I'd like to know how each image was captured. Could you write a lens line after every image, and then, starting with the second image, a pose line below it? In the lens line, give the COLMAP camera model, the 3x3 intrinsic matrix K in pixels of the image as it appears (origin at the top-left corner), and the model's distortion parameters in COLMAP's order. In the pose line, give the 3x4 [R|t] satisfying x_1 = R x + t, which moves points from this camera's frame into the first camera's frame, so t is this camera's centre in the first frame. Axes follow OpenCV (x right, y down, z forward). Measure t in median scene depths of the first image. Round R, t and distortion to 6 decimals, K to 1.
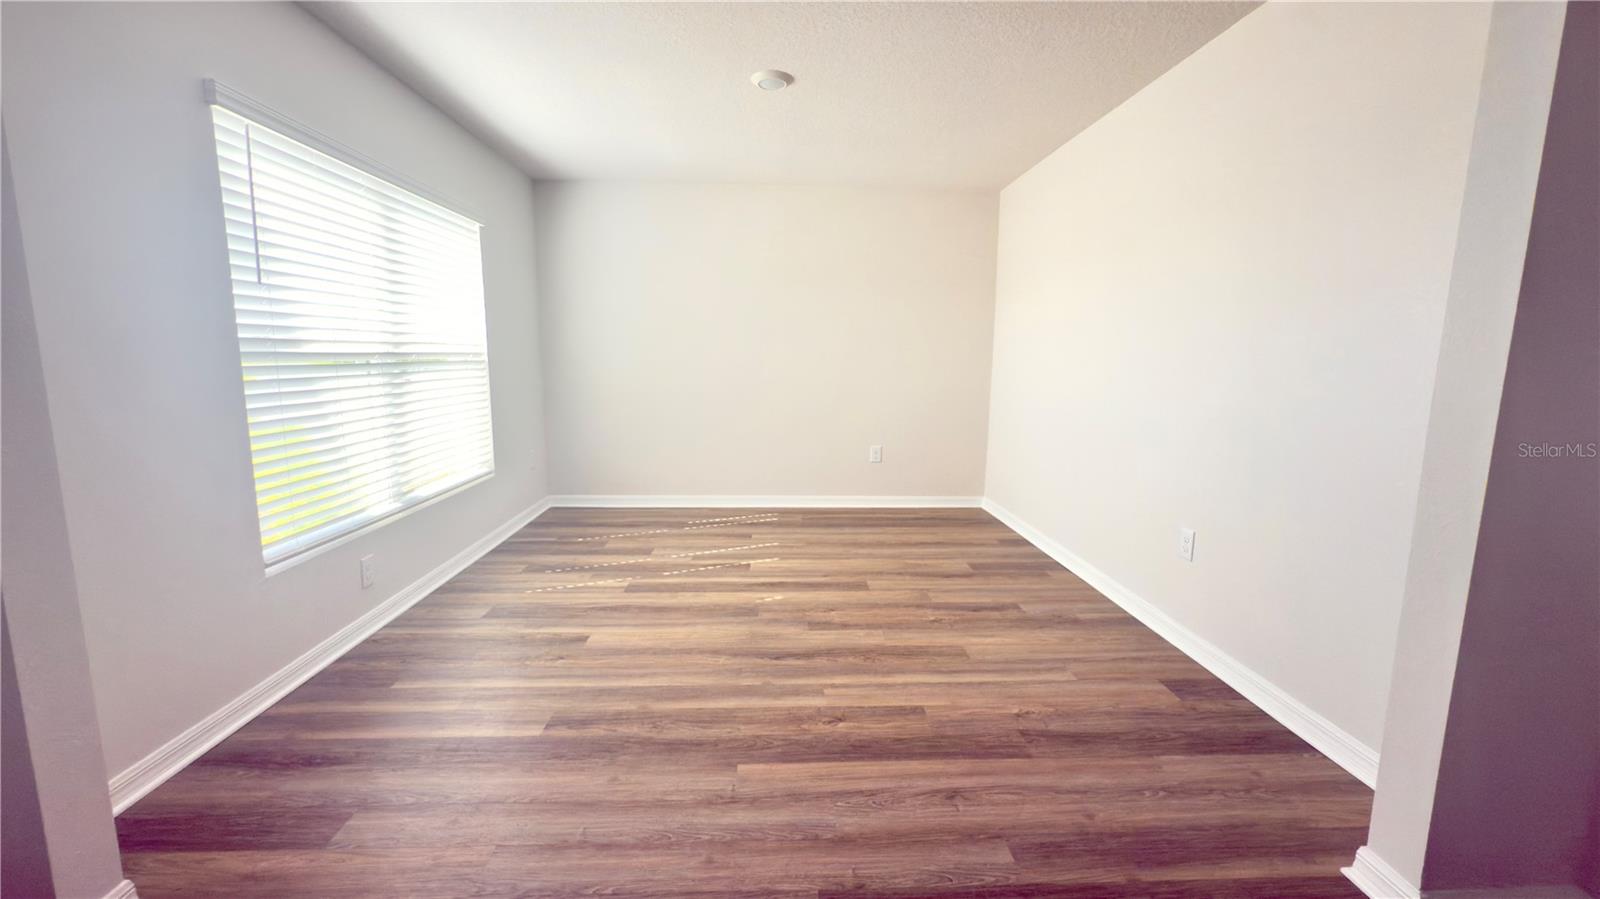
lens RADIAL K [[661.4, 0, 801.0], [0, 661.4, 449.6], [0, 0, 1]] dist [-0.001047, -0.000024]
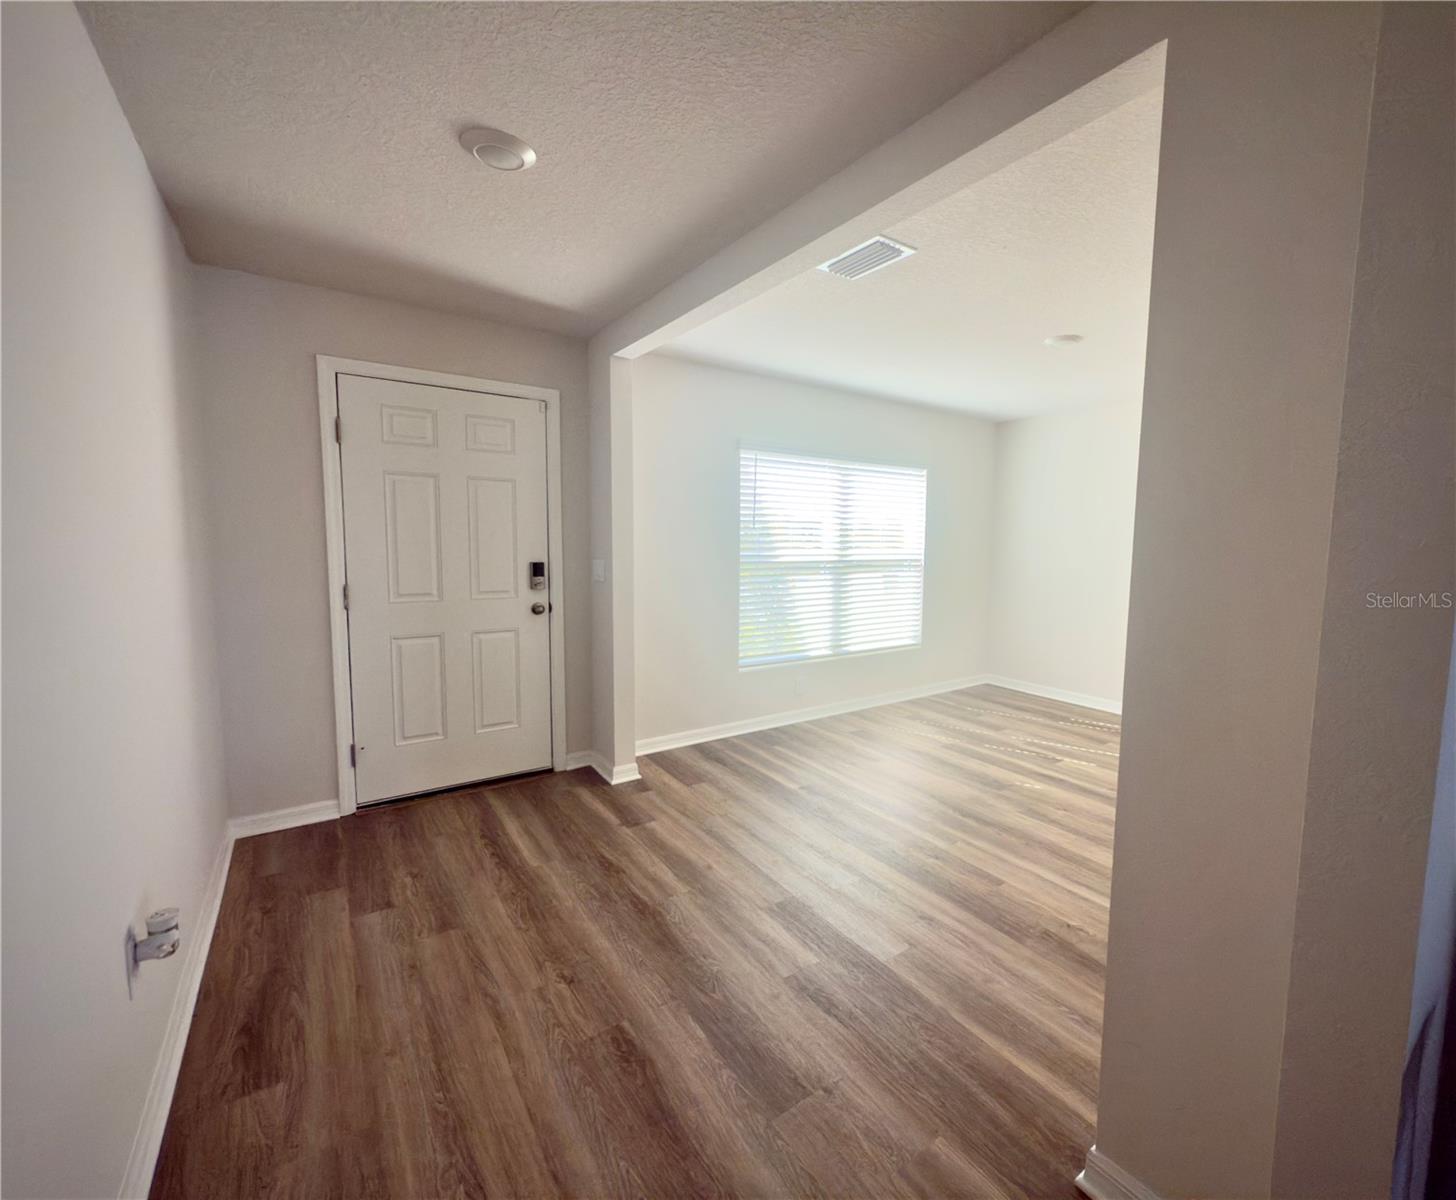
lens RADIAL K [[604.6, 0, 730.8], [0, 604.6, 593.5], [0, 0, 1]] dist [0.000187, 0.000032]
pose [[0.523419, 0.072692, -0.848969, 0.543260], [-0.129027, 0.991627, 0.005357, -0.040164], [0.842250, 0.106736, 0.528415, -0.016211]]
